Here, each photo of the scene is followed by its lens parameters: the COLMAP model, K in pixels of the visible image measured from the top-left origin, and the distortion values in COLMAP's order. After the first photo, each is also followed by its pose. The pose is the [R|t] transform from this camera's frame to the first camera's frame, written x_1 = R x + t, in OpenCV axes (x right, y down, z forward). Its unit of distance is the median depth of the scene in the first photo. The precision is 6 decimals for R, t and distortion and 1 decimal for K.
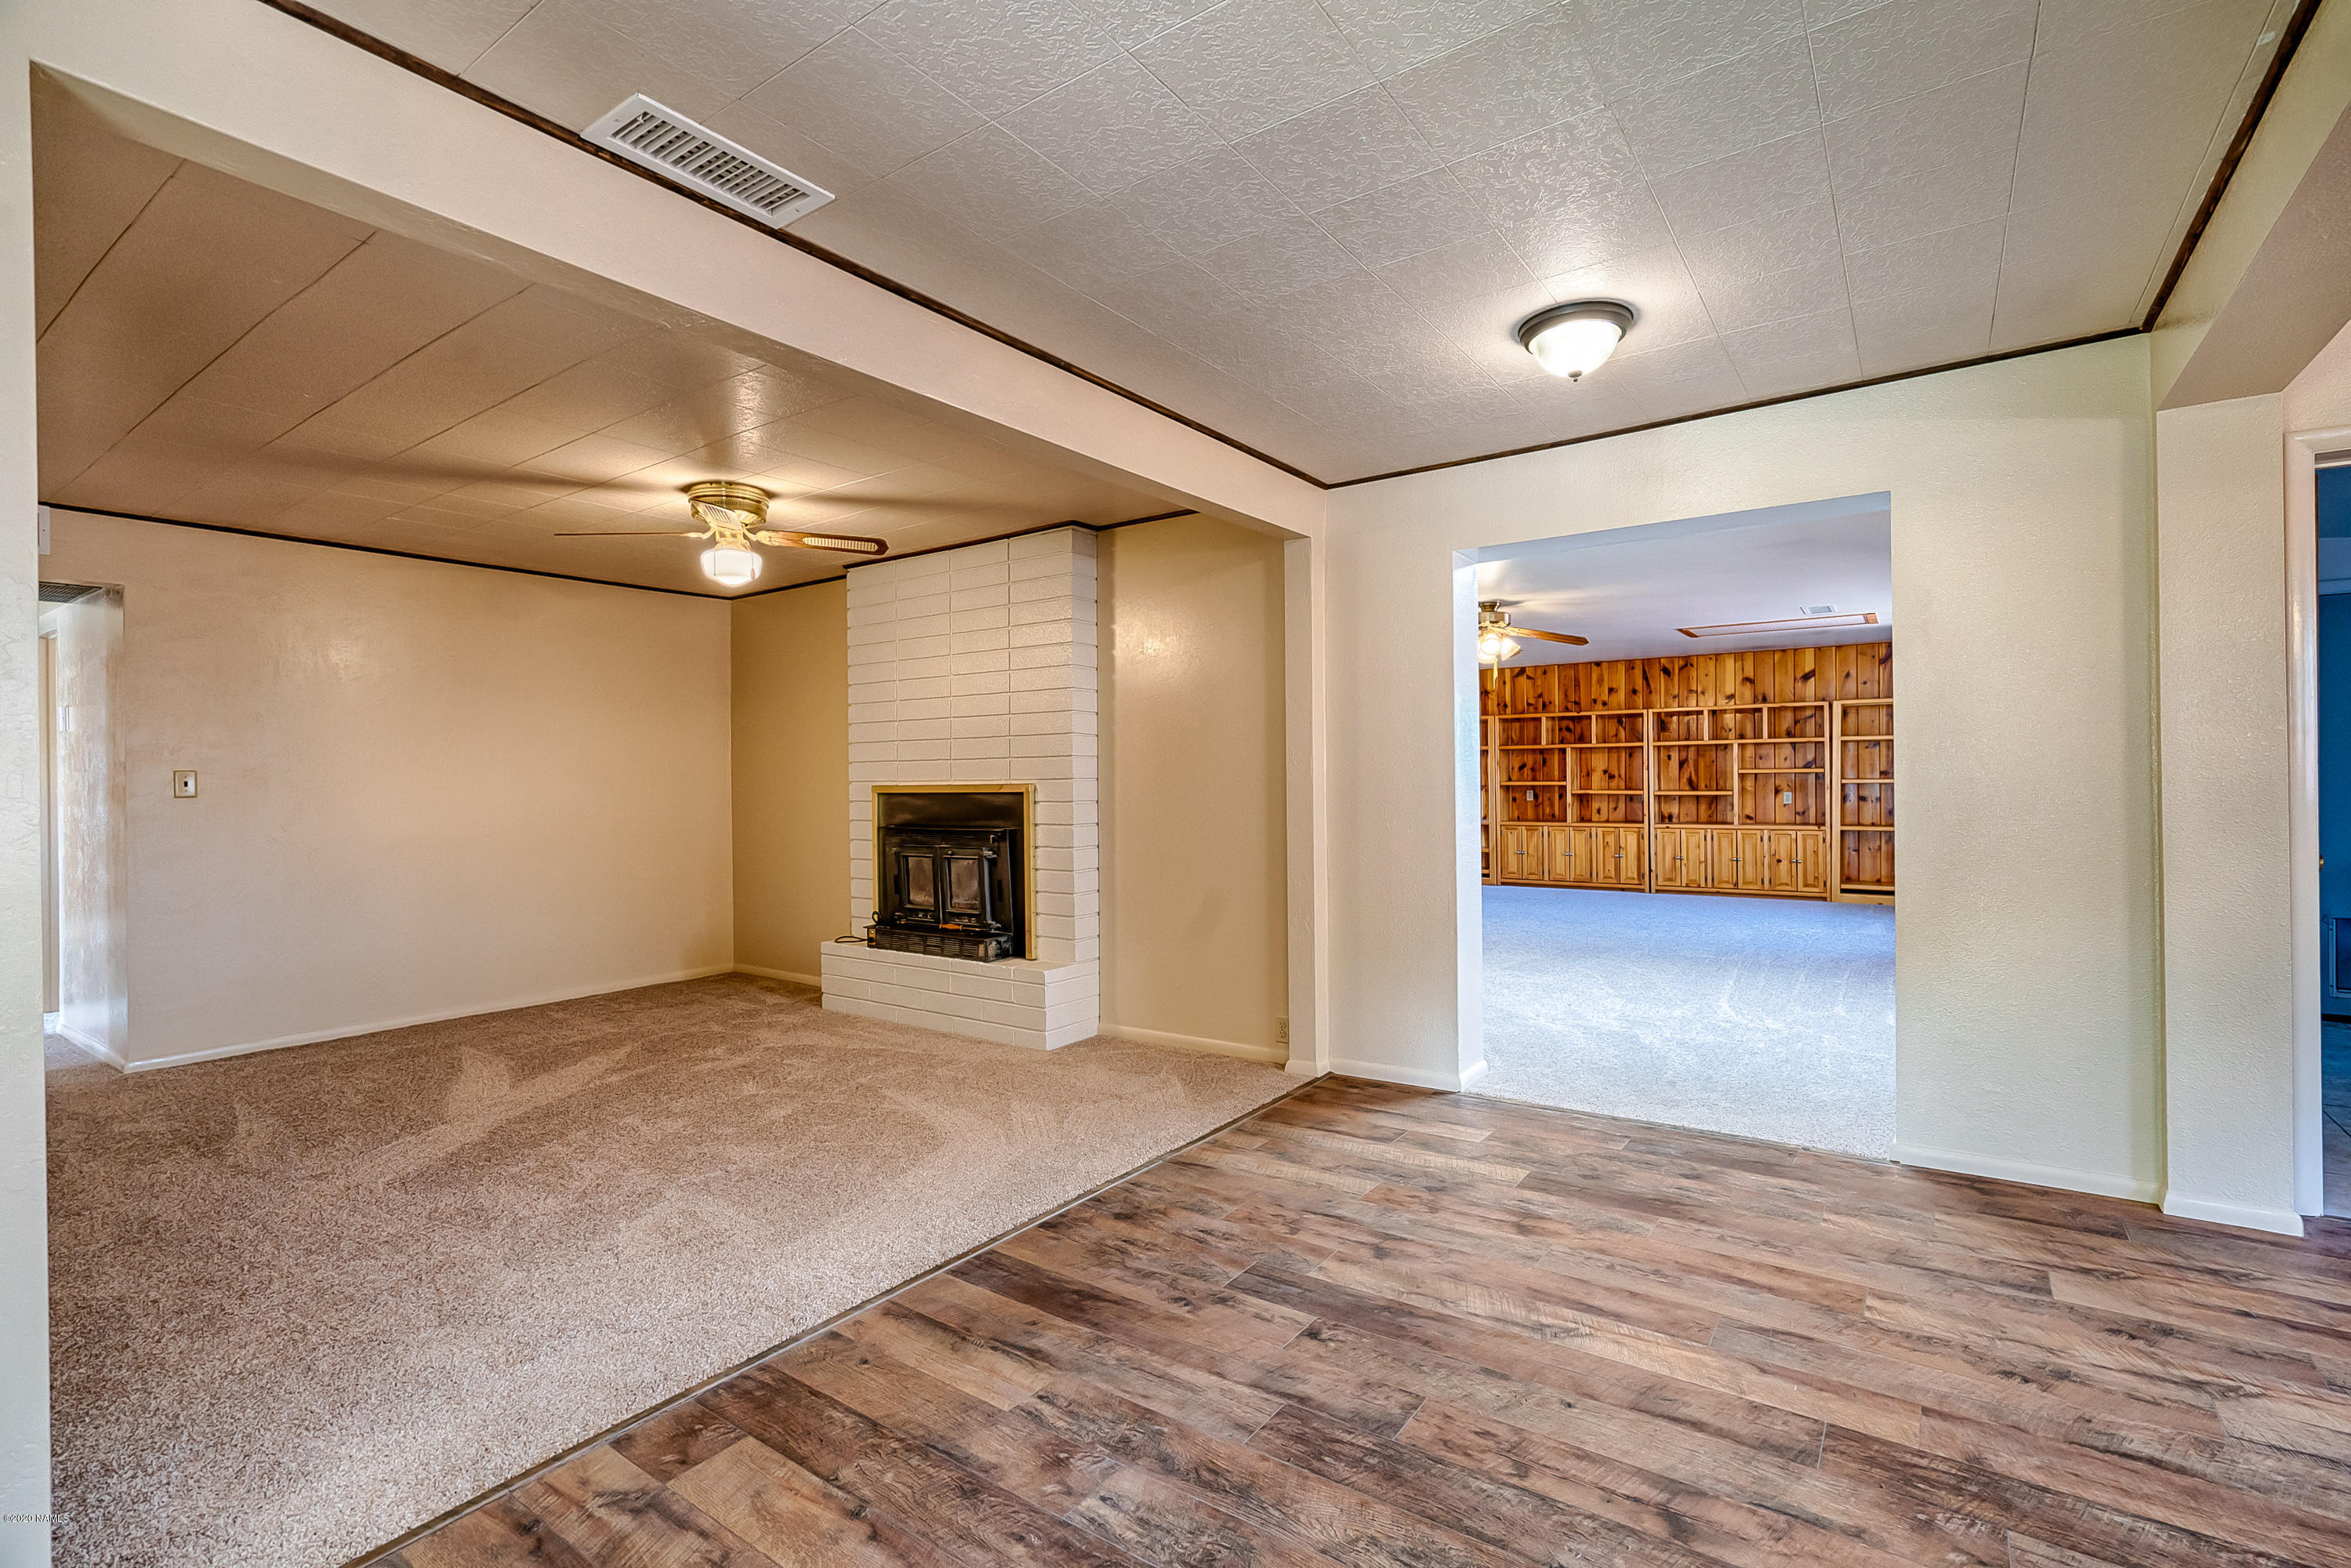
lens RADIAL K [[1050.8, 0, 1172.9], [0, 1050.8, 788.1], [0, 0, 1]] dist [0.001425, 0.001225]
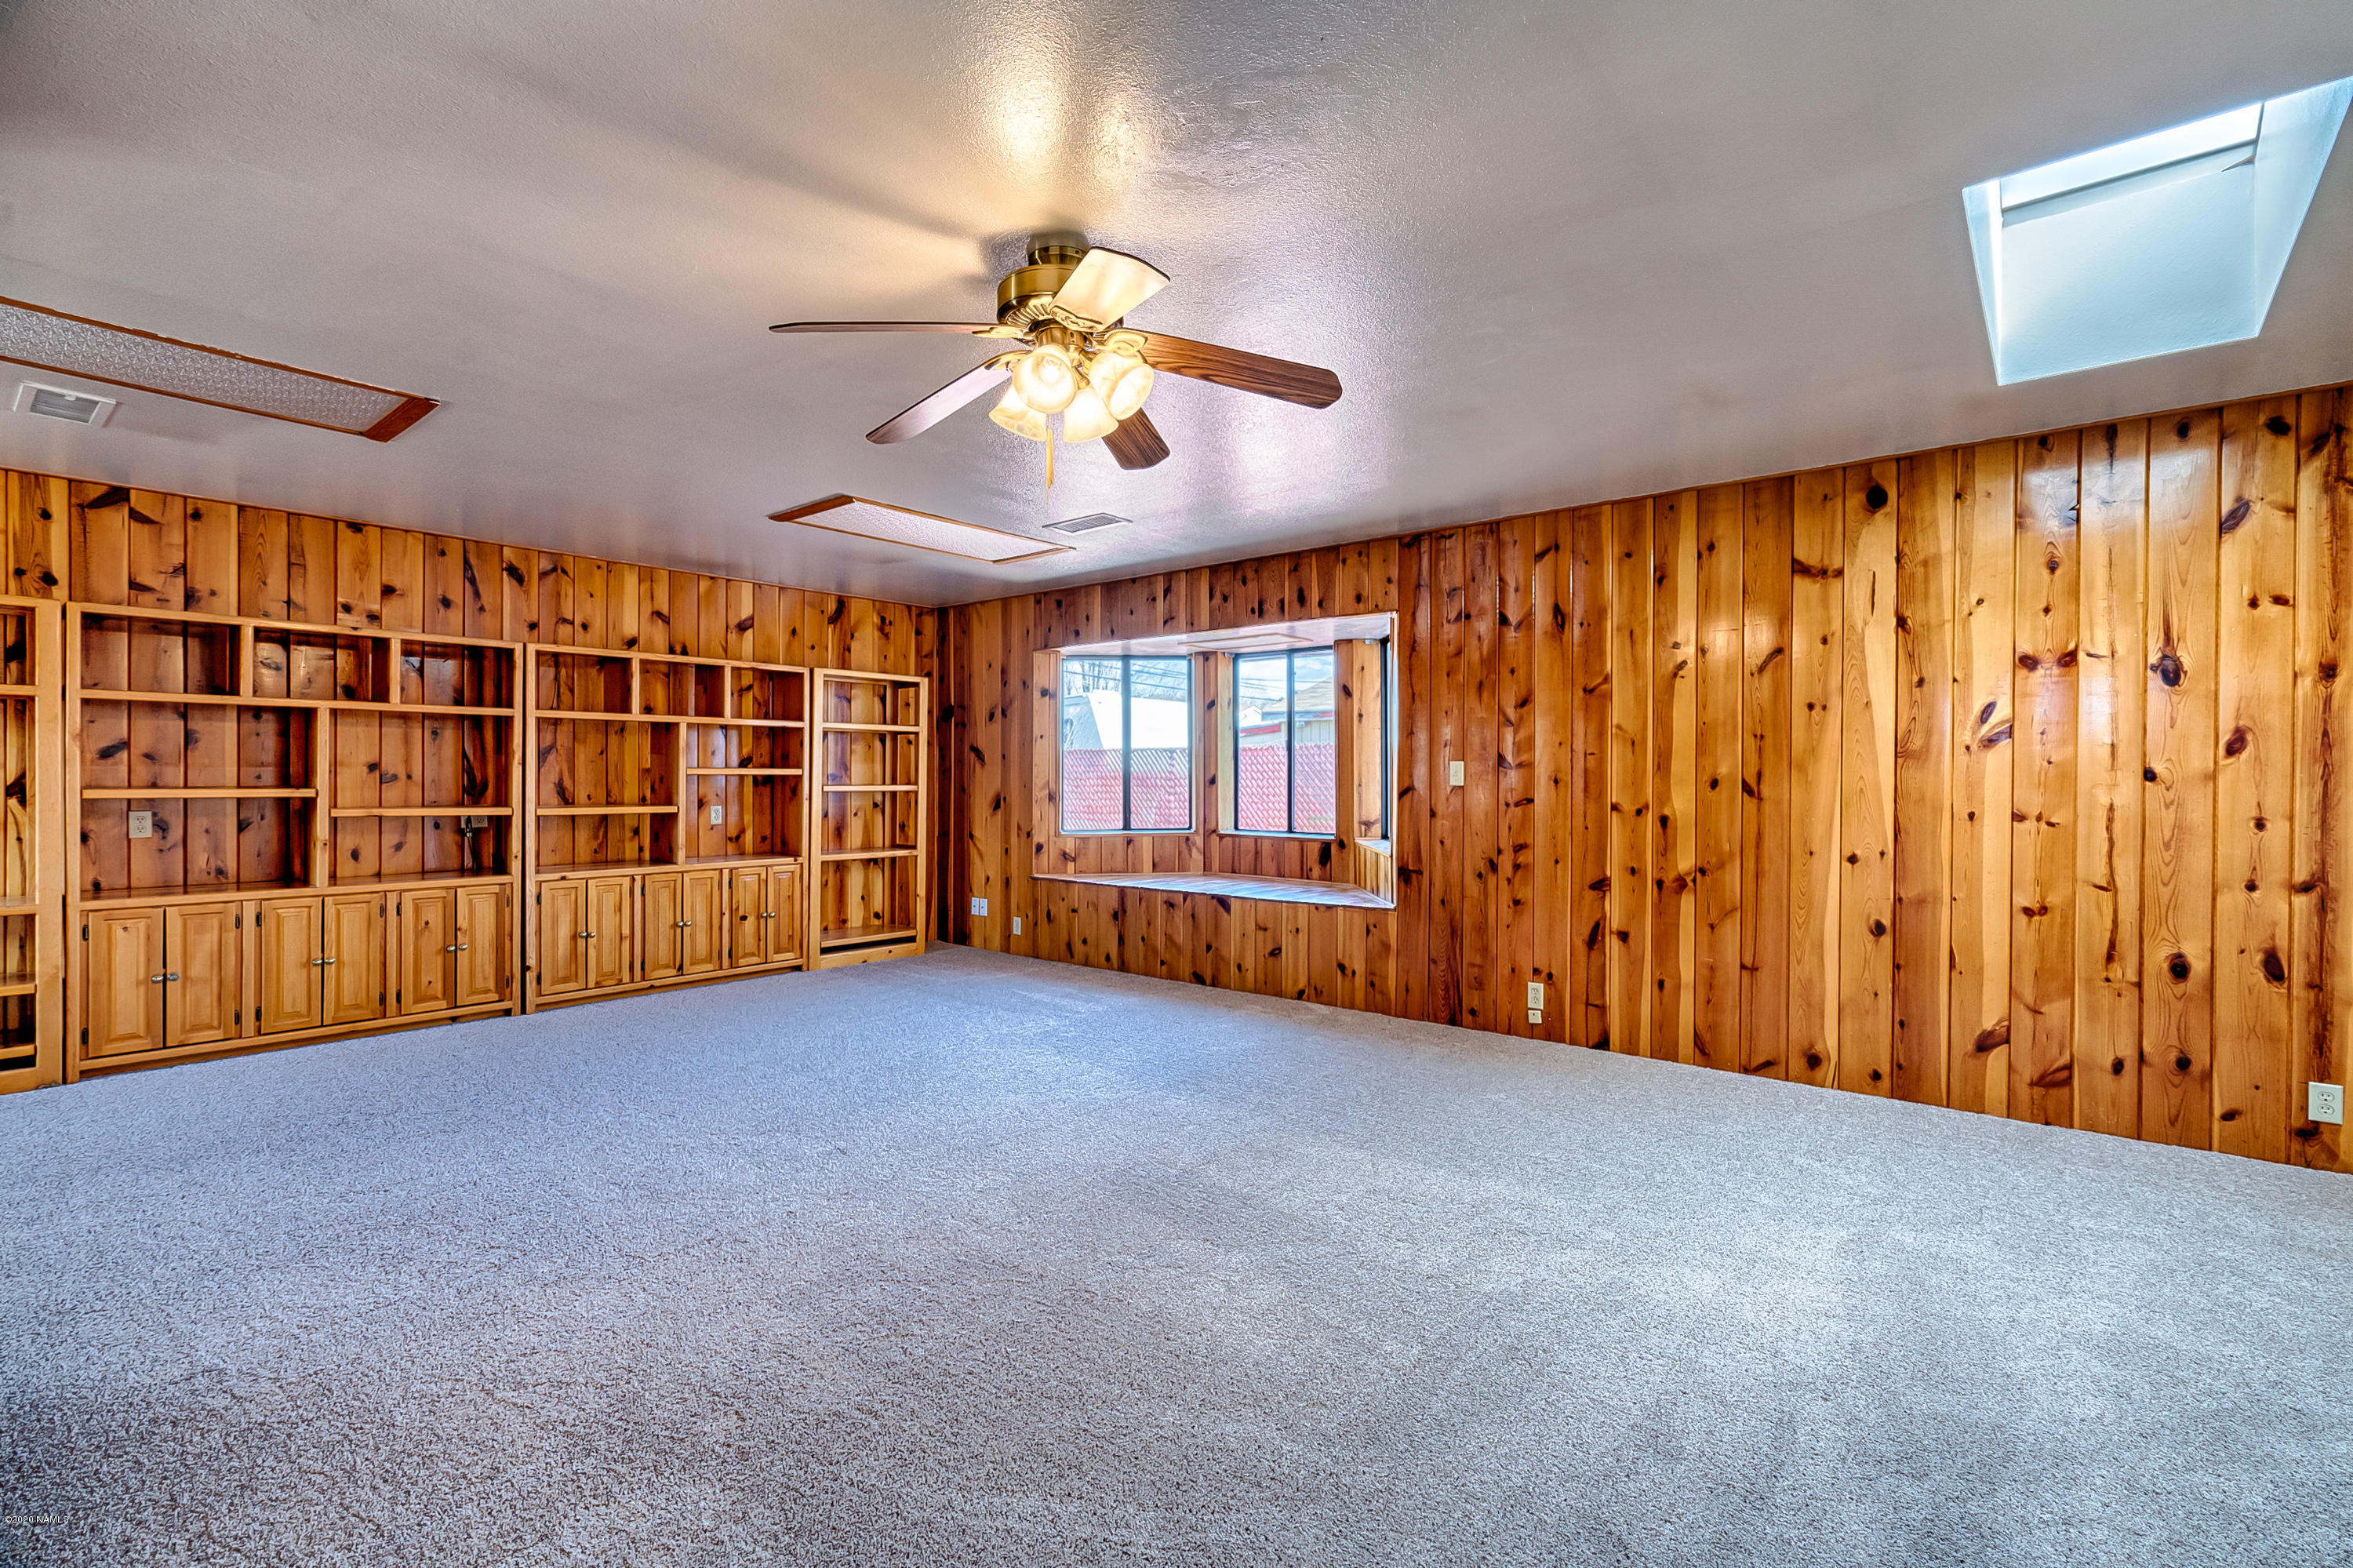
lens RADIAL K [[1051.7, 0, 1194.6], [0, 1051.7, 782.8], [0, 0, 1]] dist [0.001425, 0.001225]
pose [[0.084681, 0.006915, 0.996384, -0.015022], [0.007991, 0.999939, -0.007619, -0.002967], [-0.996376, 0.008607, 0.084620, 0.735831]]
